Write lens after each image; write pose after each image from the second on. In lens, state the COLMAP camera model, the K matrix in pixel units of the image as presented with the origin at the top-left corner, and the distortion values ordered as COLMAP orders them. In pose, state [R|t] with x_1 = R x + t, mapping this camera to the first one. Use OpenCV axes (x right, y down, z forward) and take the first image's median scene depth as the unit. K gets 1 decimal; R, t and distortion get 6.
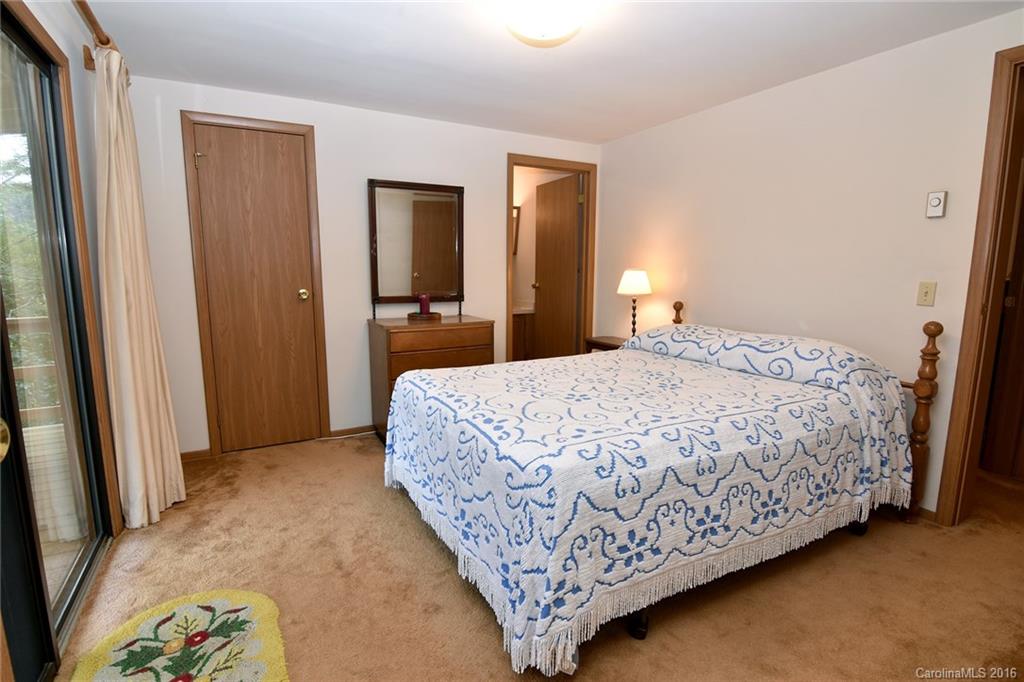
lens RADIAL K [[496.5, 0, 512.0], [0, 496.5, 341.0], [0, 0, 1]] dist [-0.014525, -0.000691]
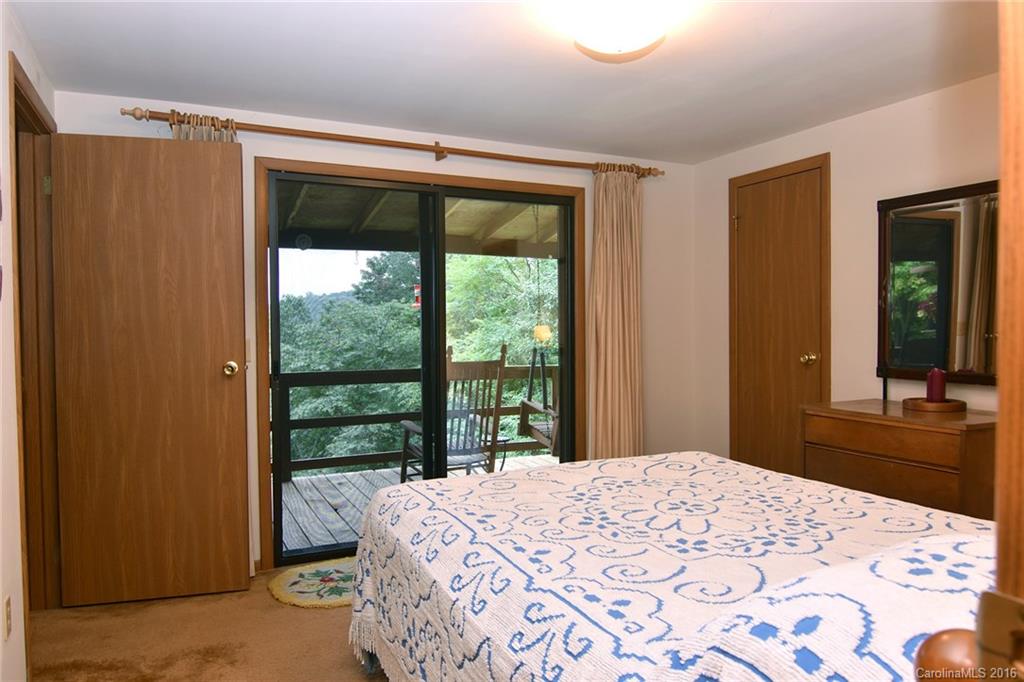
lens RADIAL K [[687.4, 0, 512.0], [0, 687.4, 341.0], [0, 0, 1]] dist [0.000744, 0.000138]
pose [[-0.055071, 0.022461, -0.998230, 0.833178], [-0.135805, 0.990288, 0.029775, -0.098682], [0.989204, 0.137205, -0.051486, 0.634262]]
